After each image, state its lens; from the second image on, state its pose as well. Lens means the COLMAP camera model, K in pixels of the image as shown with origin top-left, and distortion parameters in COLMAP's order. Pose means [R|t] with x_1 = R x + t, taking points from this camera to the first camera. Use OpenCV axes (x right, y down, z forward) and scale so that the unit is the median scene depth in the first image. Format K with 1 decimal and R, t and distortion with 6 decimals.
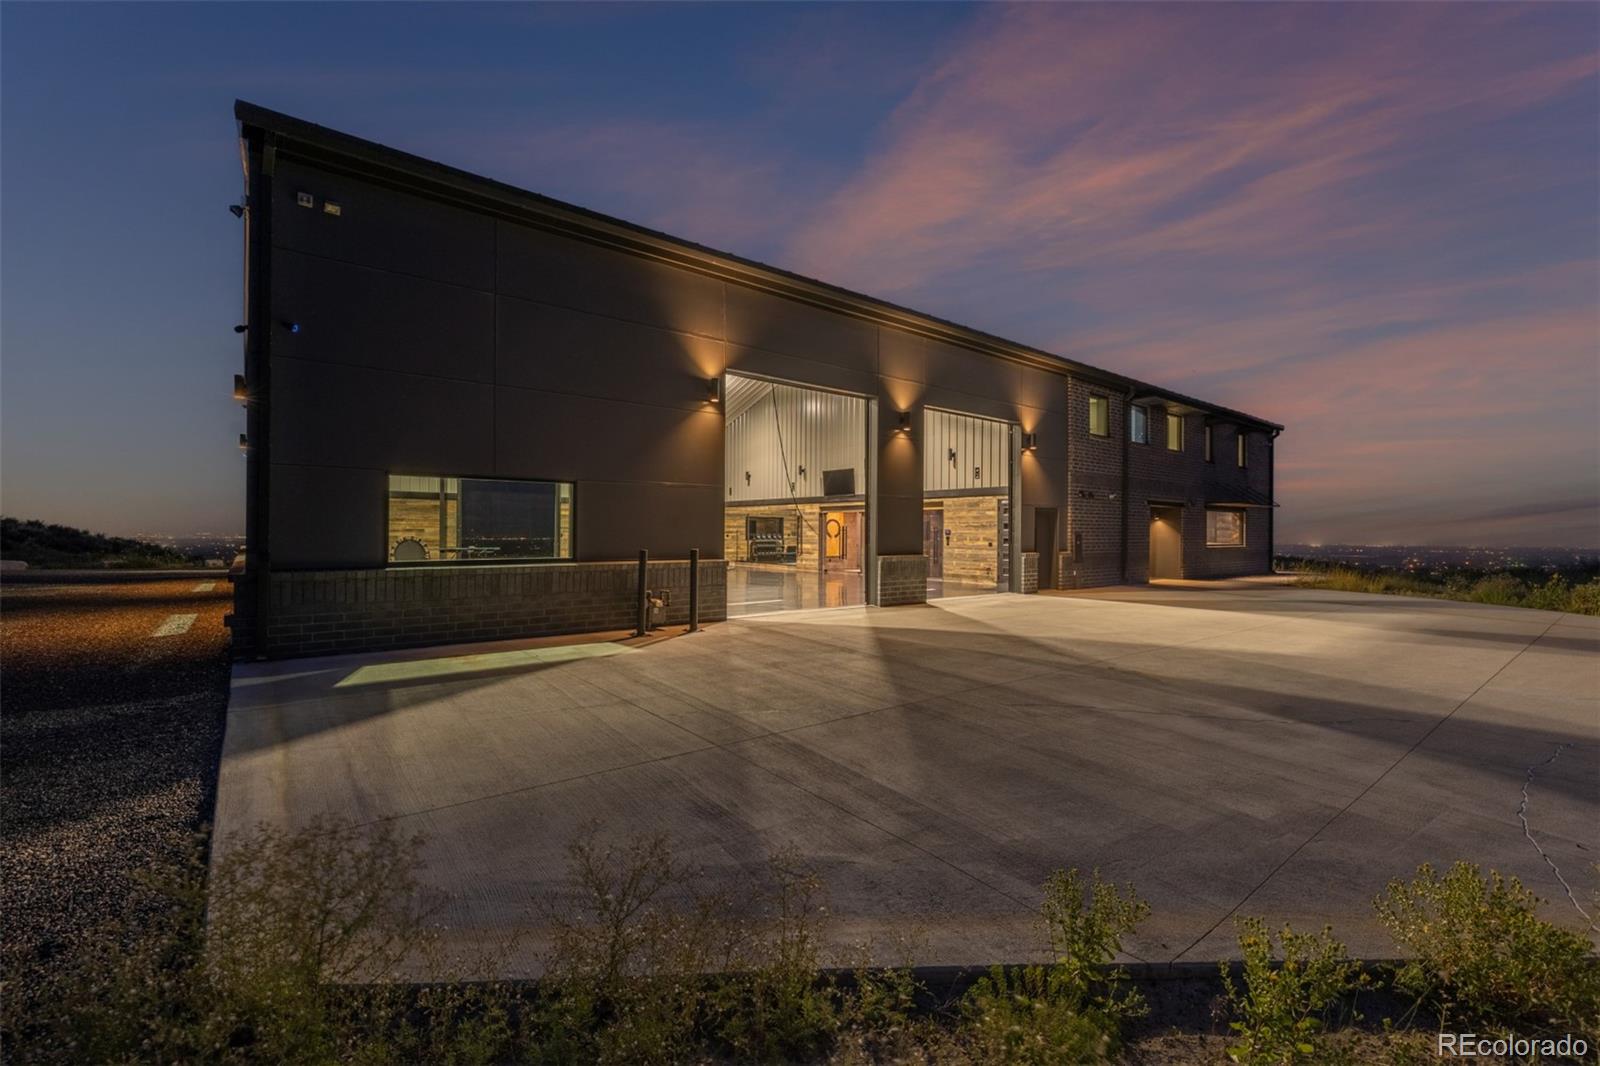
lens RADIAL K [[680.7, 0, 800.1], [0, 680.7, 536.4], [0, 0, 1]] dist [-0.001581, -0.000134]
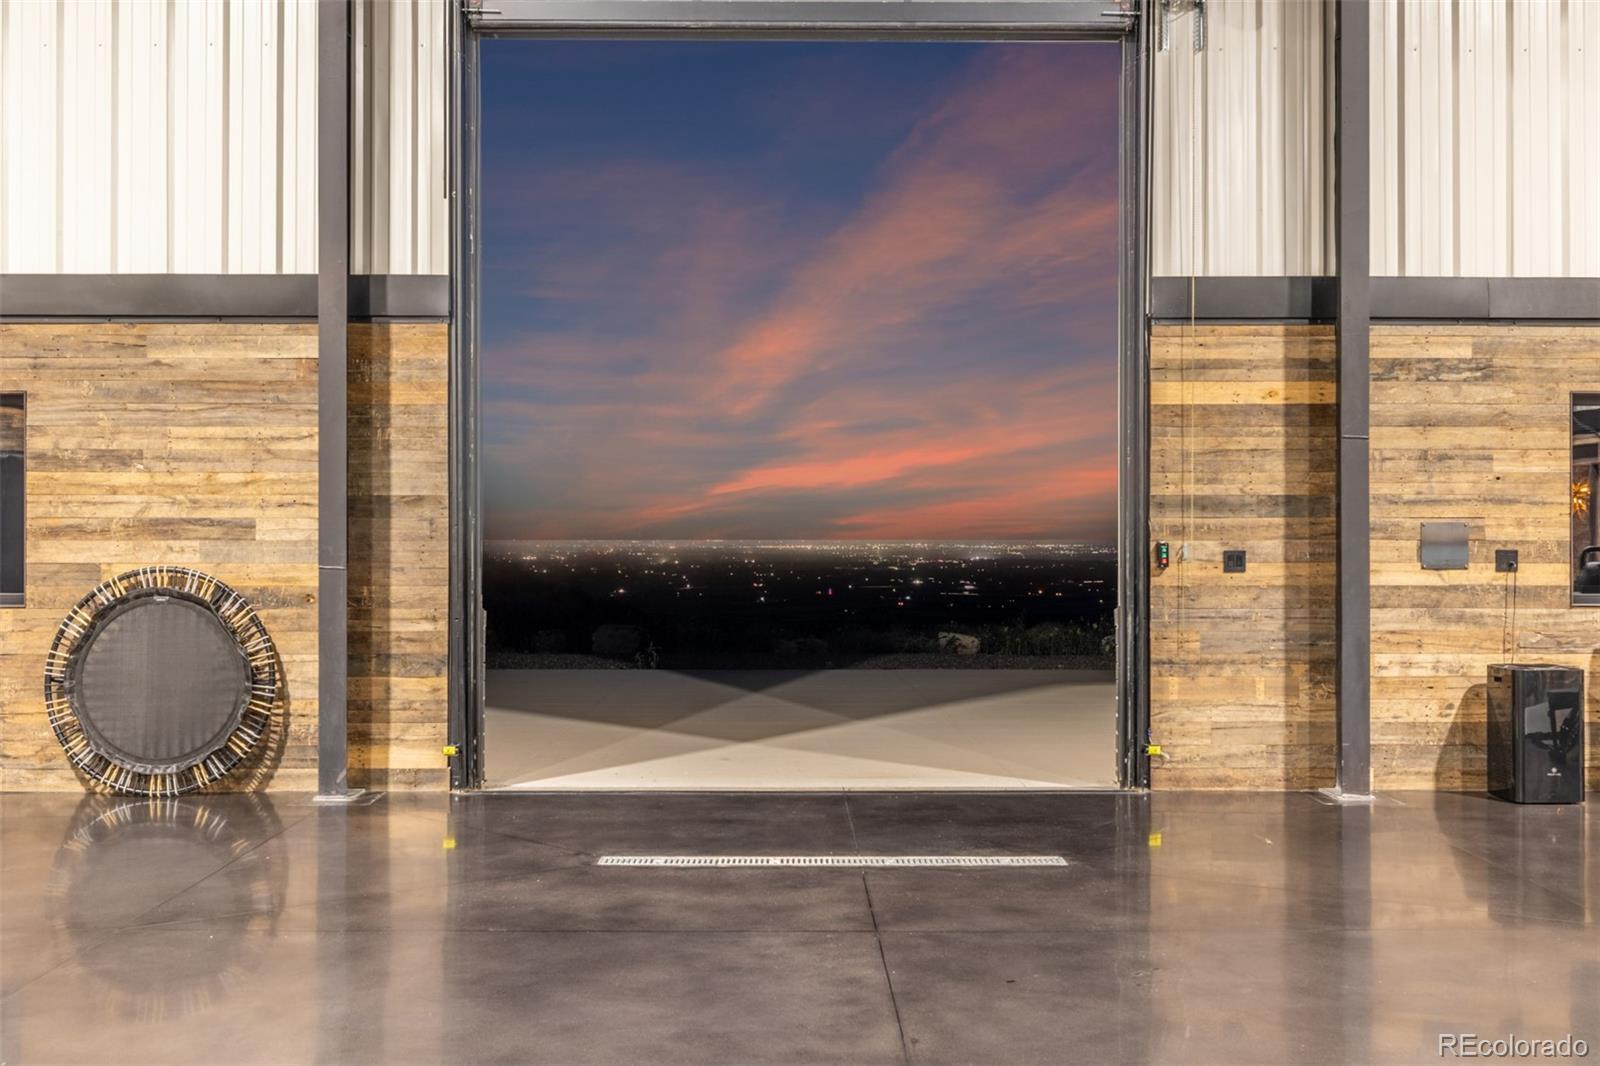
lens RADIAL K [[1602.8, 0, 799.8], [0, 1602.8, 533.2], [0, 0, 1]] dist [0.003140, 0.000000]
pose [[0.650945, -0.003485, -0.759117, -0.194180], [0.001486, 0.999993, -0.003317, -0.006106], [0.759124, 0.001032, 0.650945, 0.854250]]
